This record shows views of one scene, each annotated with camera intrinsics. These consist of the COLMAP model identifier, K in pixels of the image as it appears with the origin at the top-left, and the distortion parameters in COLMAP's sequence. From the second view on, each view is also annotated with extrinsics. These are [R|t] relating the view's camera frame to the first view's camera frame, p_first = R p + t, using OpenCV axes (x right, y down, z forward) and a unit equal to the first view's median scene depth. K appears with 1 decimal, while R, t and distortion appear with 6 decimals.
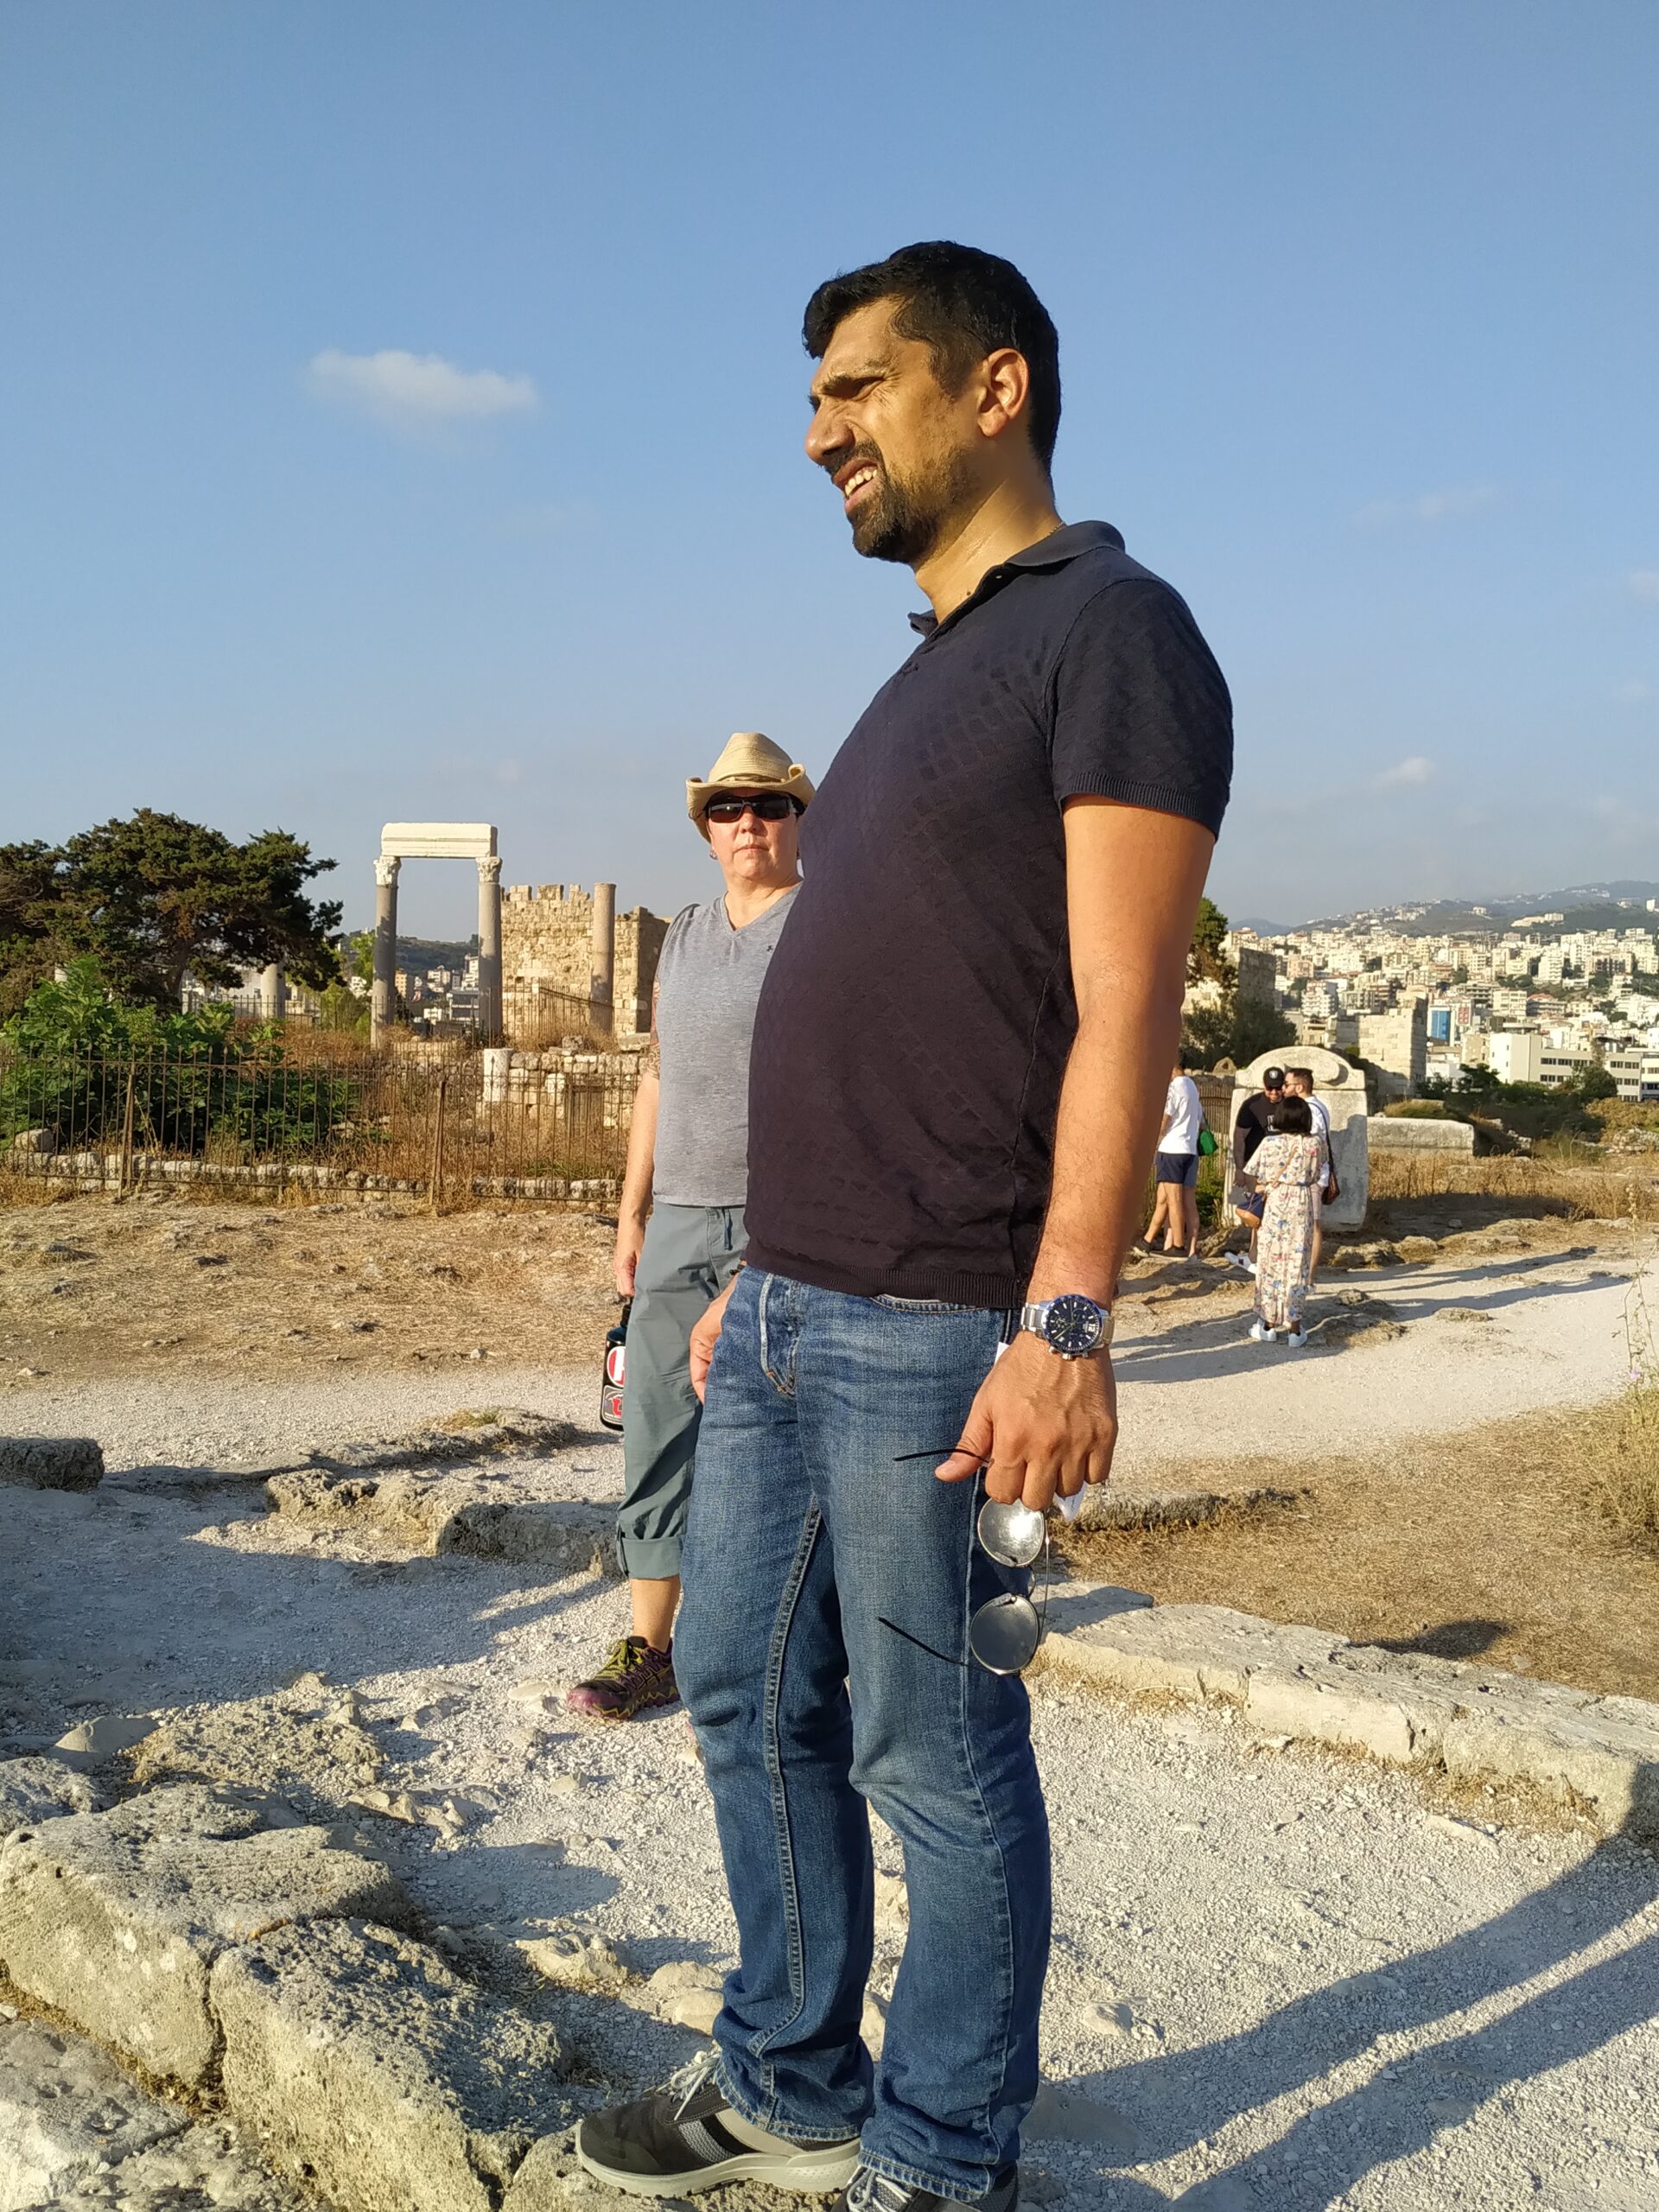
lens RADIAL K [[1534.3, 0, 829.5], [0, 1534.3, 1106.0], [0, 0, 1]] dist [0.134007, -0.272806]
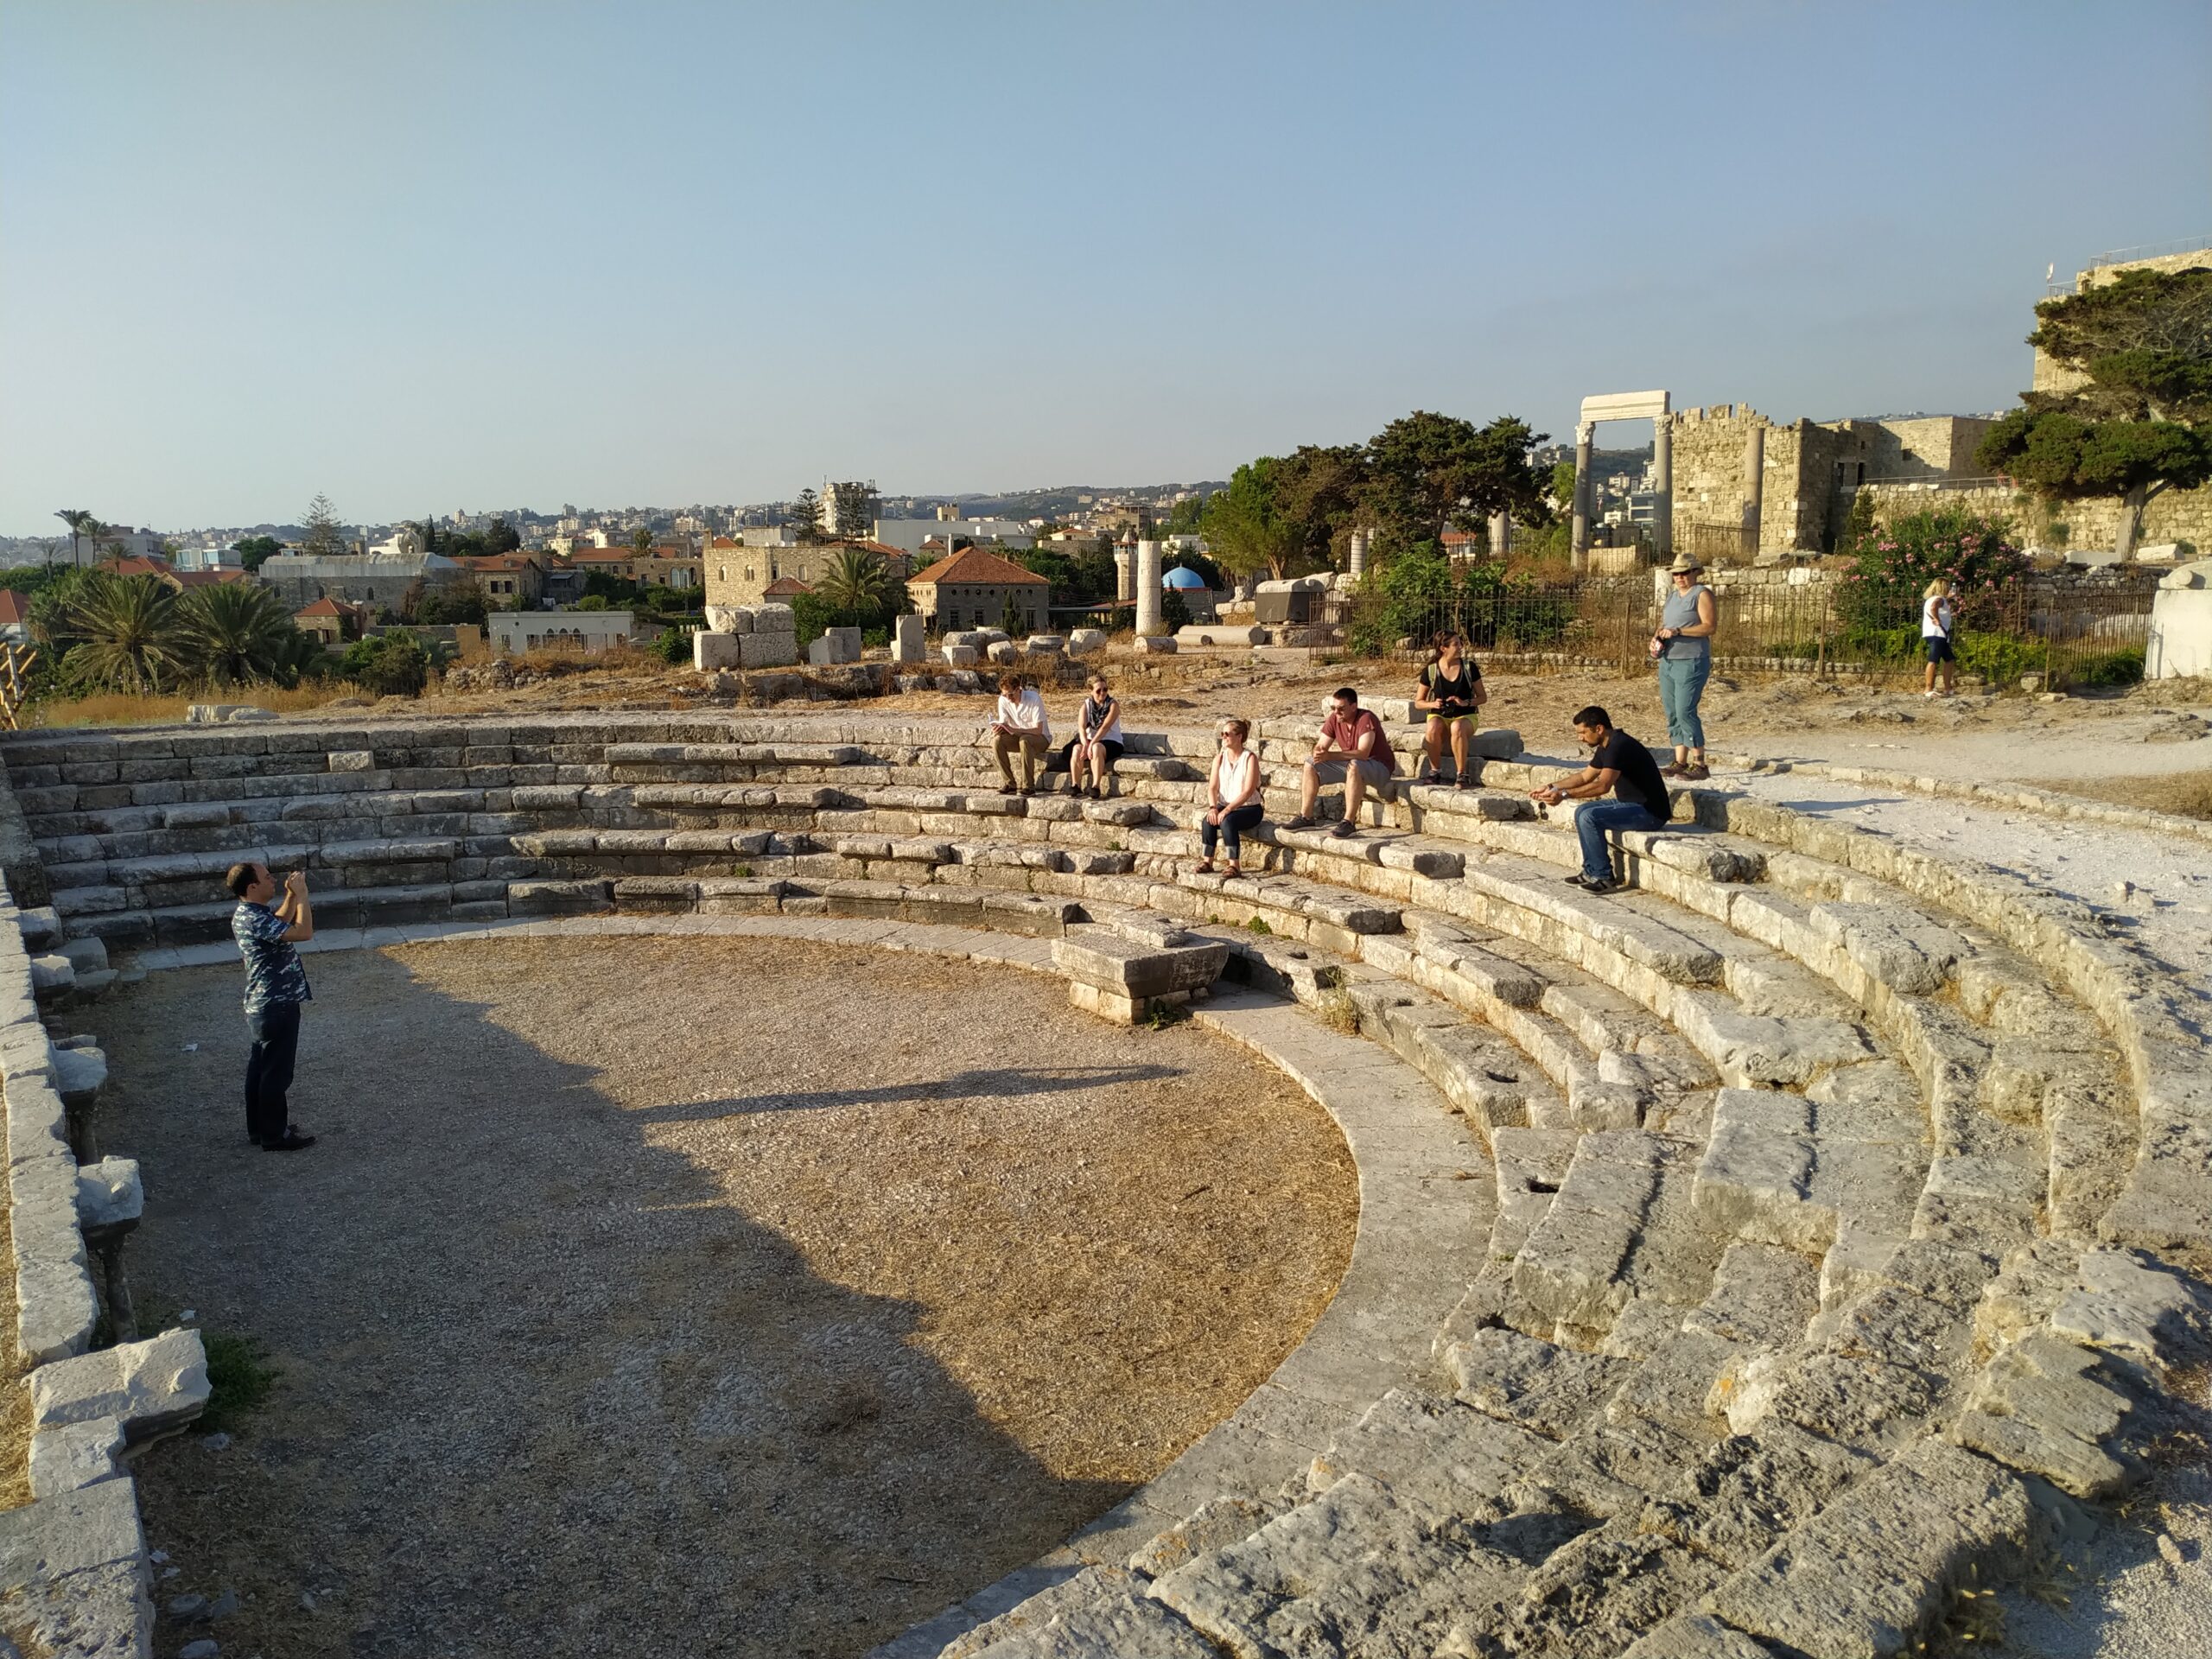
lens RADIAL K [[1534.3, 0, 1106.0], [0, 1534.3, 829.5], [0, 0, 1]] dist [0.134007, -0.272806]
pose [[0.846515, 0.038679, -0.530958, 0.102863], [0.041501, 0.989527, 0.138250, -0.015733], [0.530745, -0.139066, 0.836045, -0.436736]]
